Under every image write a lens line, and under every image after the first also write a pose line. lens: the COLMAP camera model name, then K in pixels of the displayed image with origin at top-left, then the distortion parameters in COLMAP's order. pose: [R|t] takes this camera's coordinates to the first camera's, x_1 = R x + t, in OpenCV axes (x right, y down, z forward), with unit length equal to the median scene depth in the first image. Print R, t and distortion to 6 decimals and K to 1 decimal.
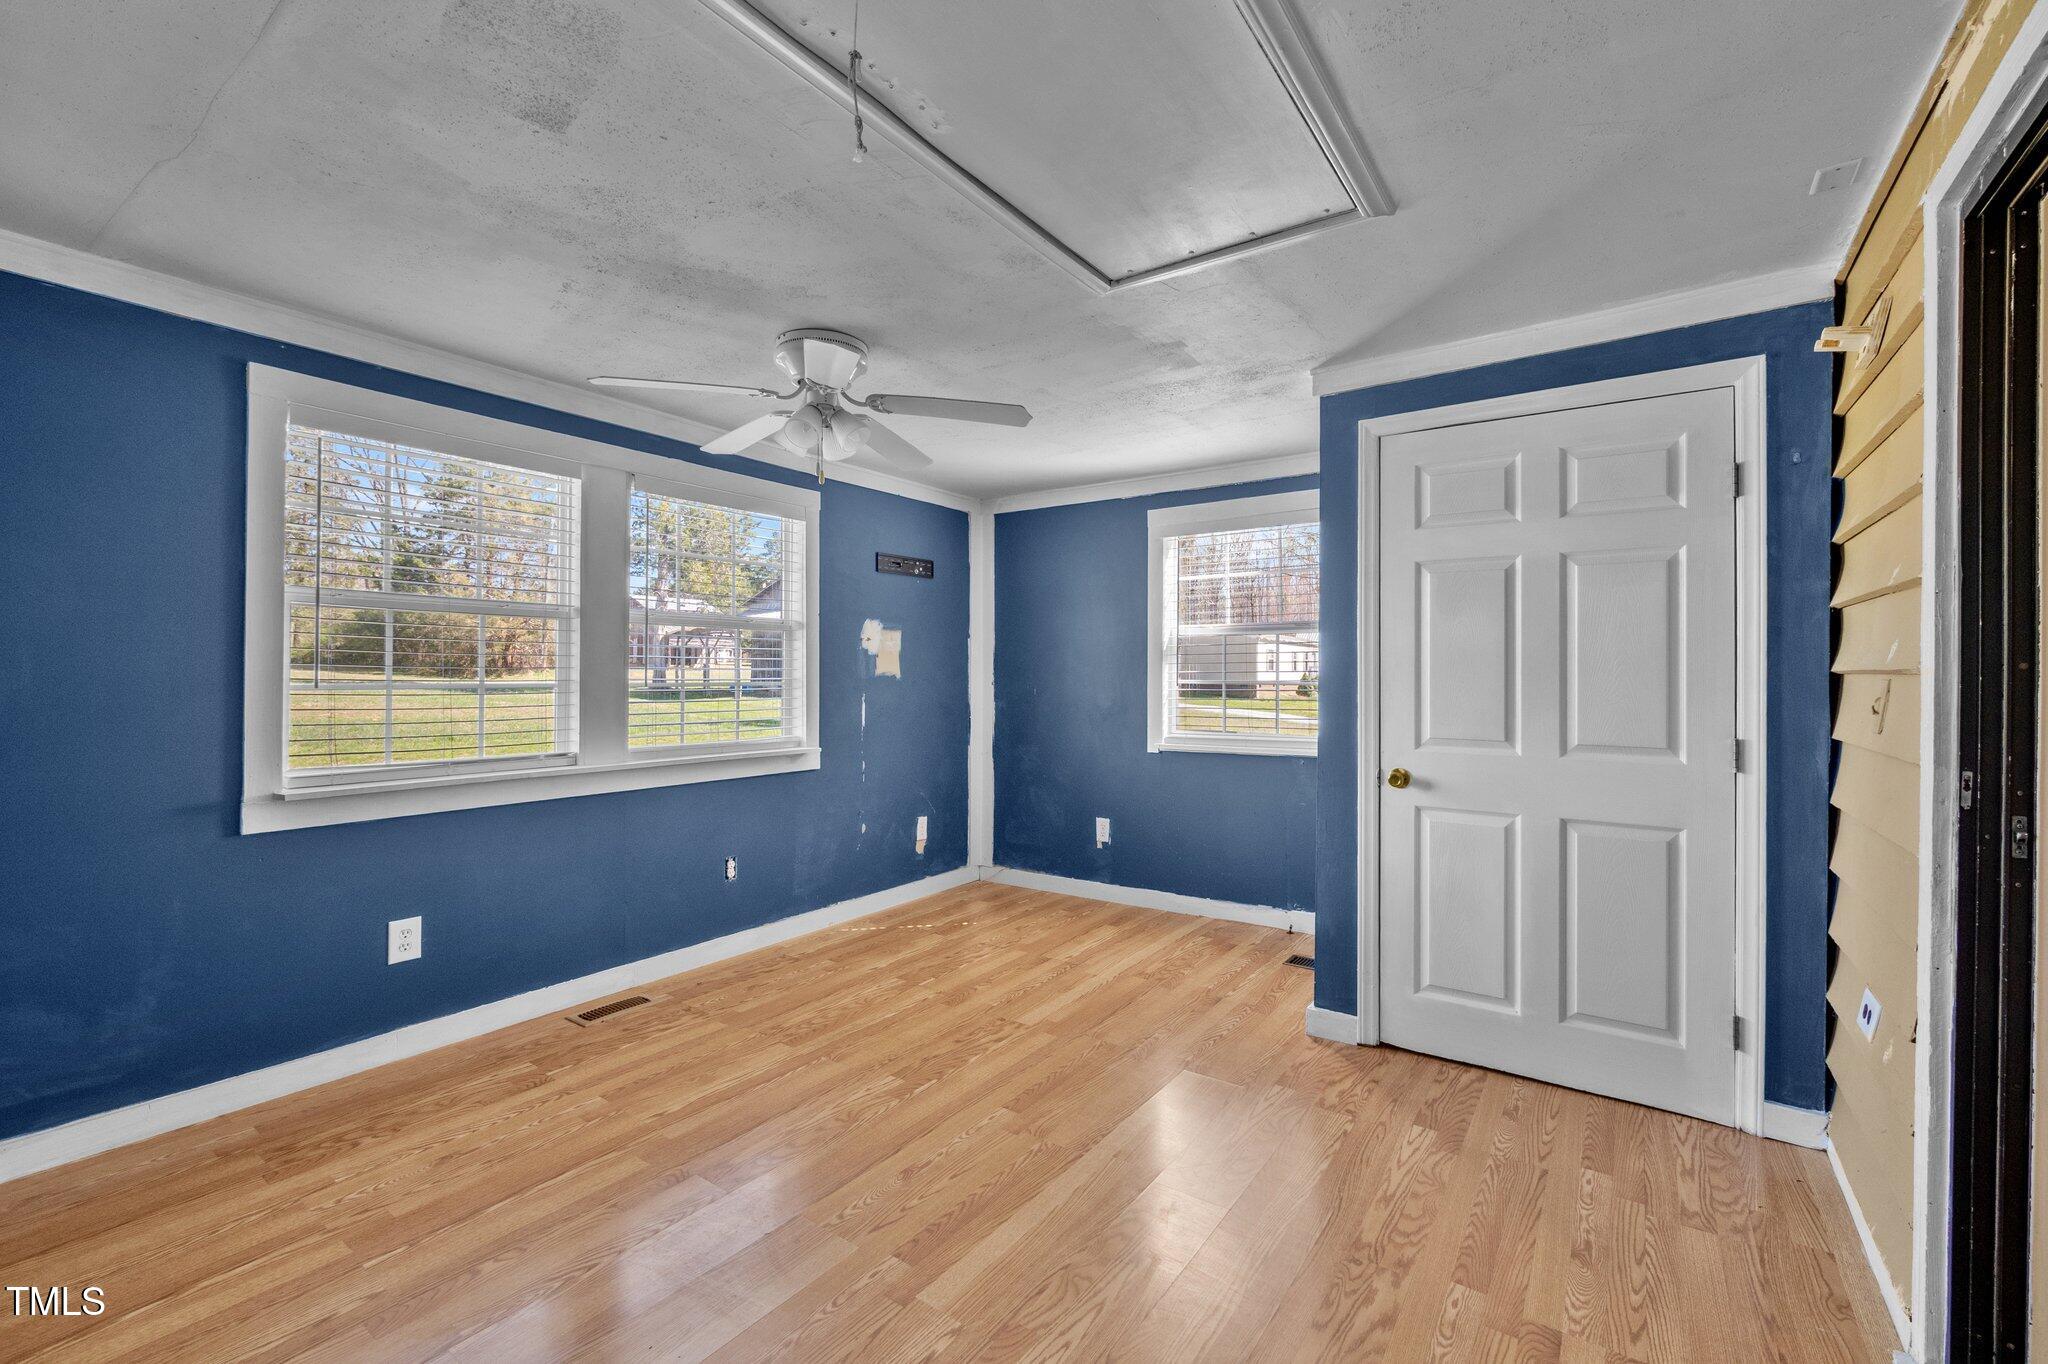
lens RADIAL K [[864.3, 0, 1019.6], [0, 864.3, 664.3], [0, 0, 1]] dist [-0.007815, 0.000998]
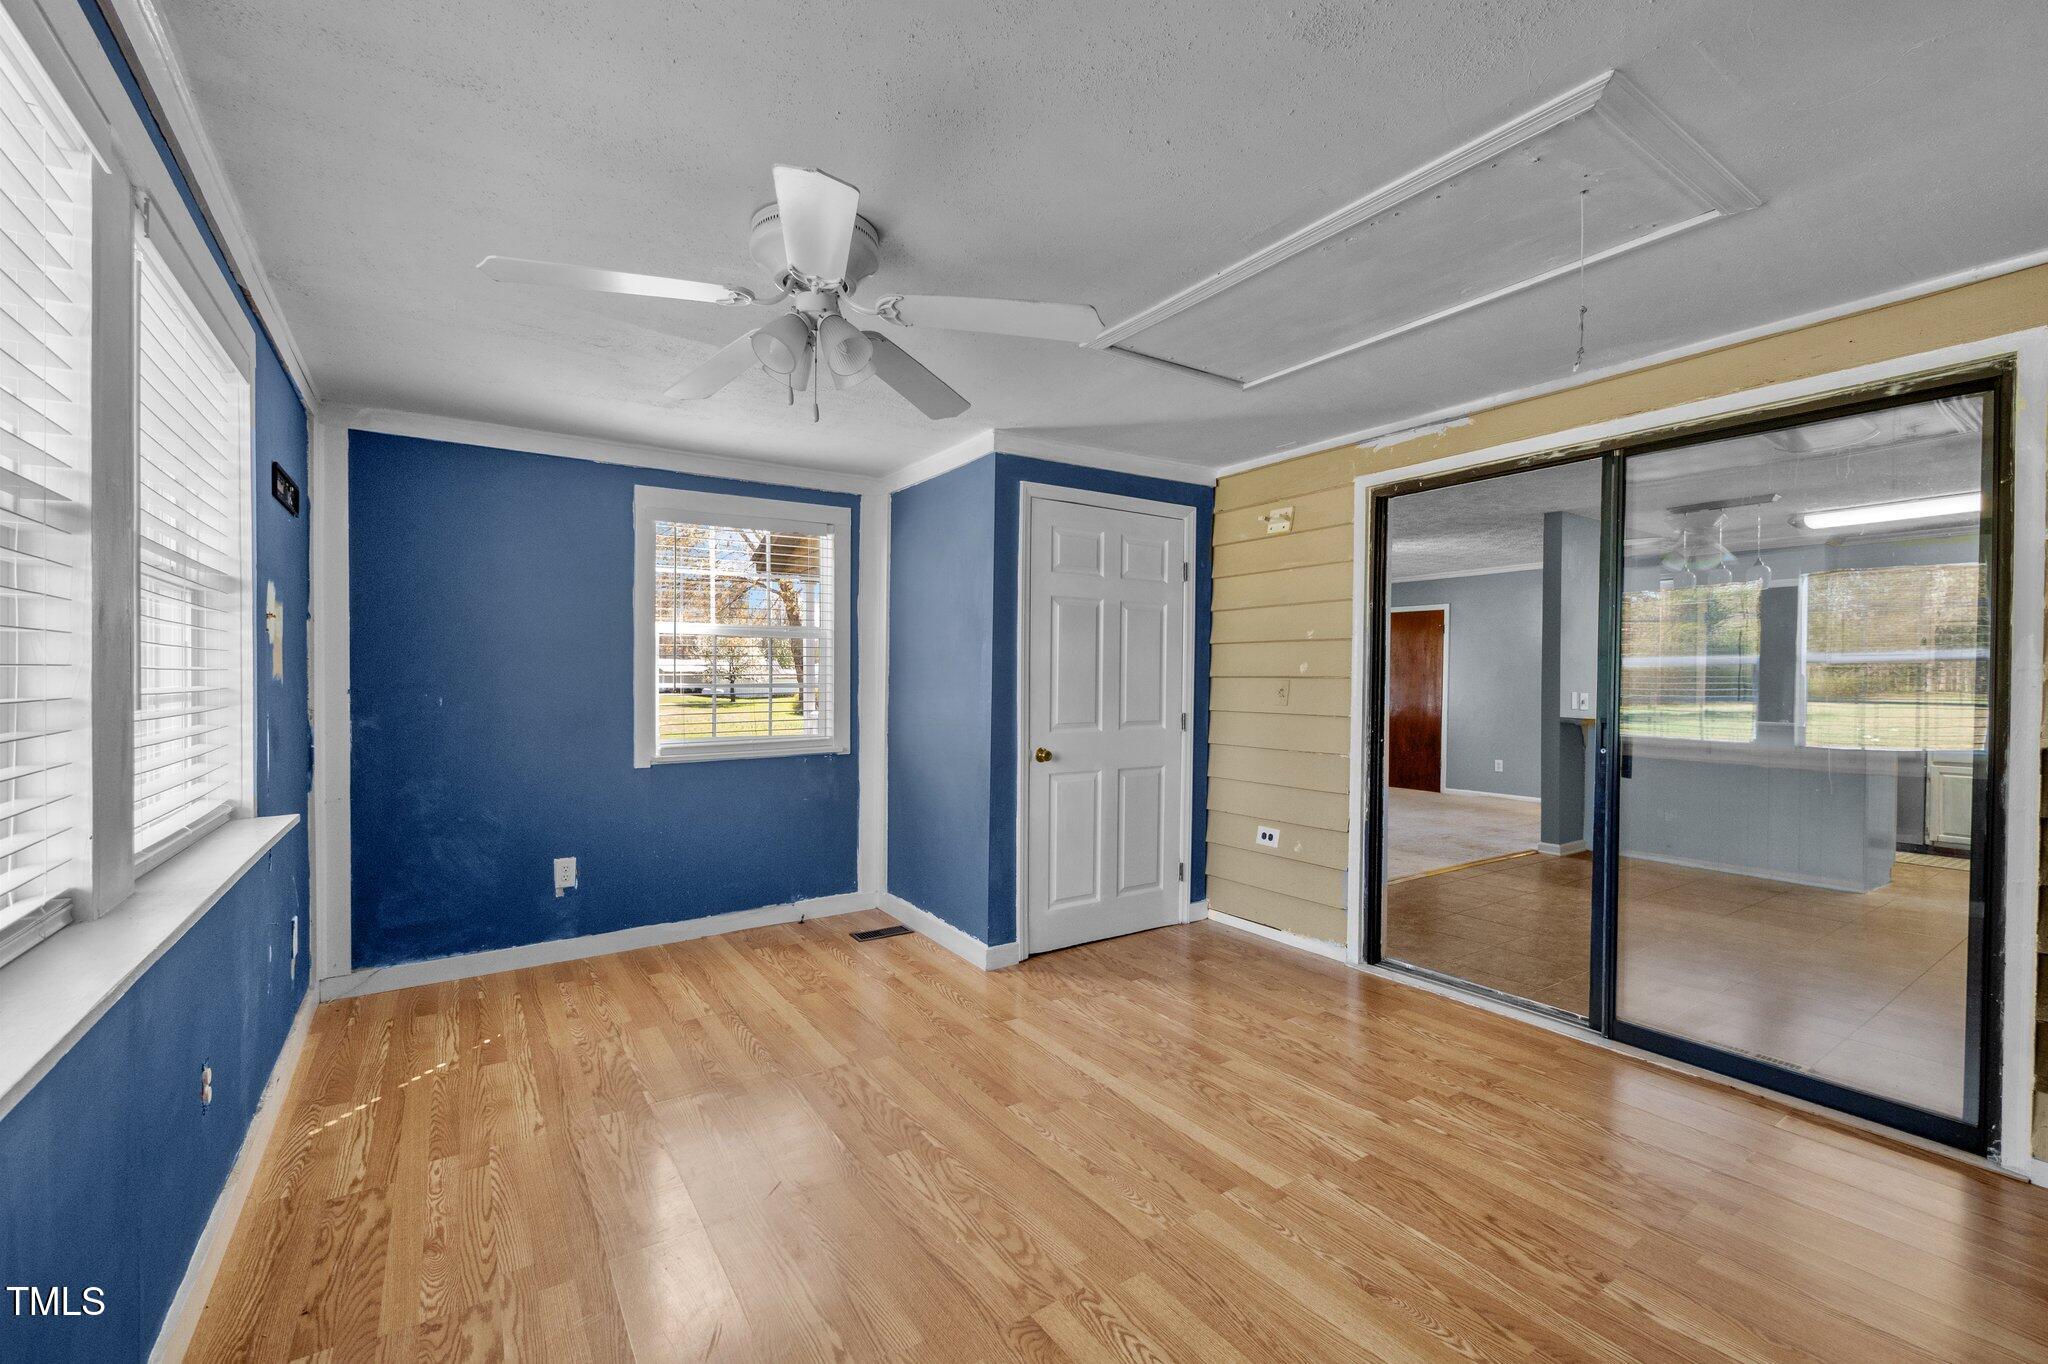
lens RADIAL K [[864.3, 0, 1018.3], [0, 864.3, 696.8], [0, 0, 1]] dist [-0.007815, 0.000998]
pose [[0.354306, -0.027784, 0.934717, -0.639826], [-0.013145, 0.999312, 0.034687, -0.005040], [-0.935037, -0.024577, 0.353697, 0.427707]]
